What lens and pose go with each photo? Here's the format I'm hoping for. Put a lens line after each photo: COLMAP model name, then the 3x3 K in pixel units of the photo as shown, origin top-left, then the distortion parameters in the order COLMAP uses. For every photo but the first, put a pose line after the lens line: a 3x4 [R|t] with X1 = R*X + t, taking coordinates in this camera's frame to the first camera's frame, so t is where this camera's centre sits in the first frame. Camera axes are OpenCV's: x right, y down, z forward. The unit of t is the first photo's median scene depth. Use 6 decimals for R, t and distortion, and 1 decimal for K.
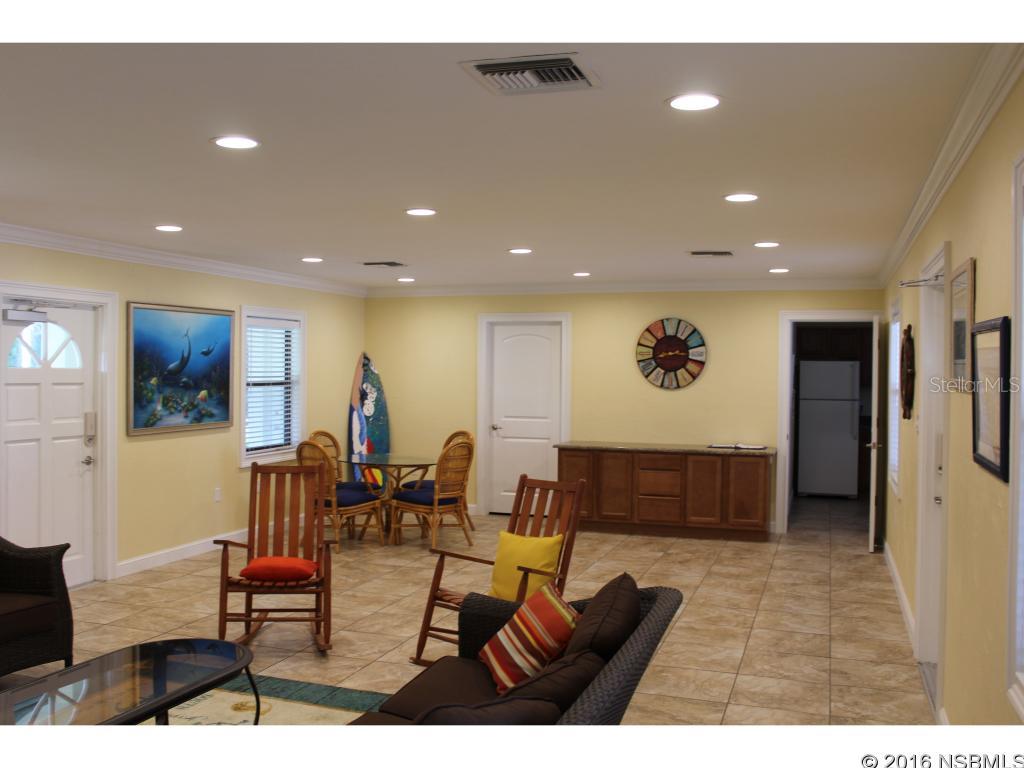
lens RADIAL K [[928.0, 0, 512.0], [0, 928.0, 384.0], [0, 0, 1]] dist [-0.095911, 0.010833]
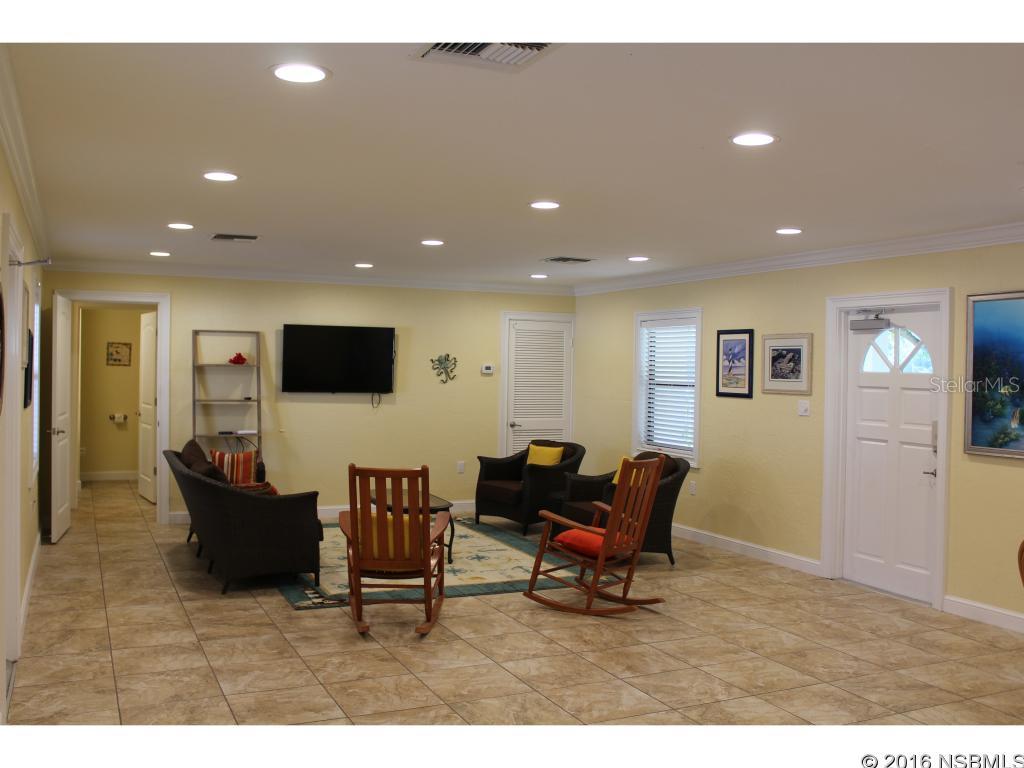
lens RADIAL K [[970.7, 0, 512.0], [0, 970.7, 384.0], [0, 0, 1]] dist [0.000946, 0.001814]
pose [[-0.724567, -0.002440, -0.689201, 0.690601], [-0.022086, 0.999562, 0.019680, -0.021433], [0.688851, 0.029482, -0.724303, 1.850923]]
